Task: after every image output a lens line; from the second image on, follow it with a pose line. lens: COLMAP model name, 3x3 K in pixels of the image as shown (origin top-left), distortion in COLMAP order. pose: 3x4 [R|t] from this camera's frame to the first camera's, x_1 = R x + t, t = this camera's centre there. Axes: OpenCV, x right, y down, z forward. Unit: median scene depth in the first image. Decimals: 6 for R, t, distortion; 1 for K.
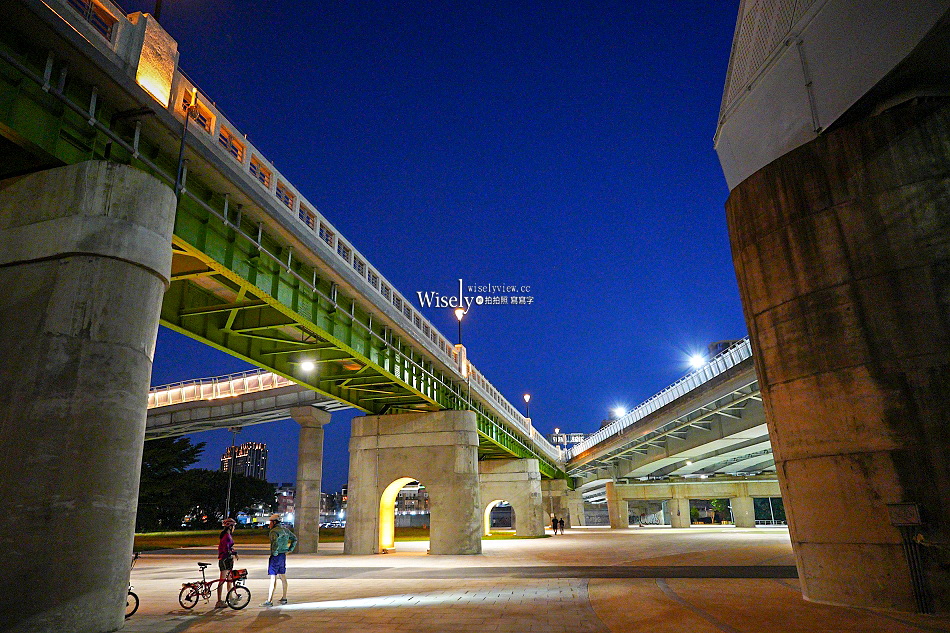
lens RADIAL K [[587.3, 0, 463.4], [0, 587.3, 355.0], [0, 0, 1]] dist [0.004099, 0.001890]
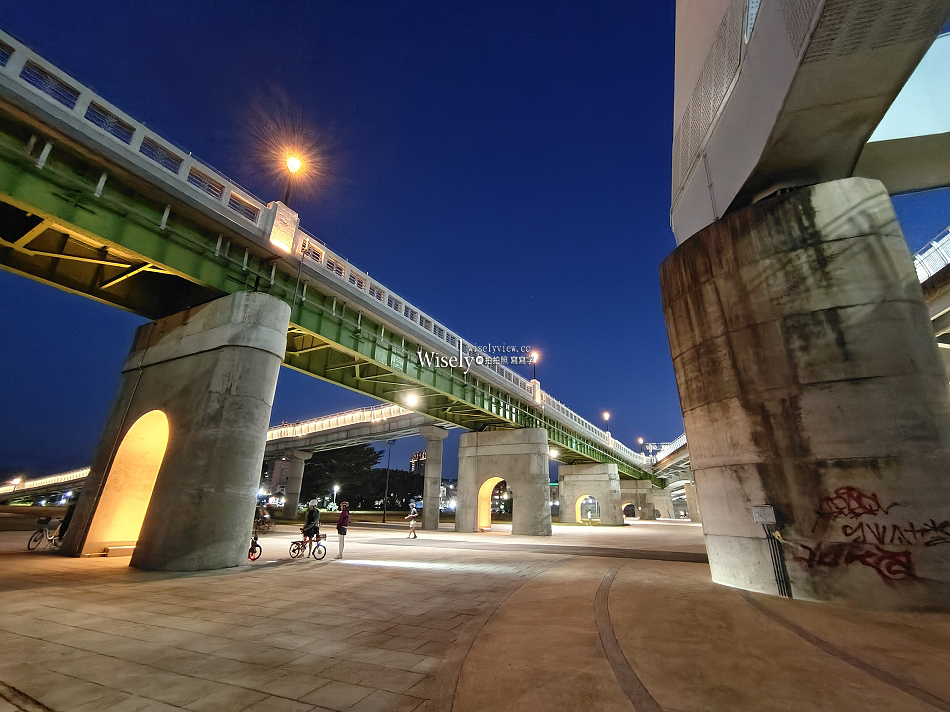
lens RADIAL K [[435.0, 0, 476.0], [0, 435.0, 354.8], [0, 0, 1]] dist [0.000227, 0.004616]
pose [[0.971401, -0.047644, -0.232617, 0.316327], [0.032129, 0.997027, -0.070037, -0.024785], [0.235262, 0.060560, 0.970043, -0.076275]]
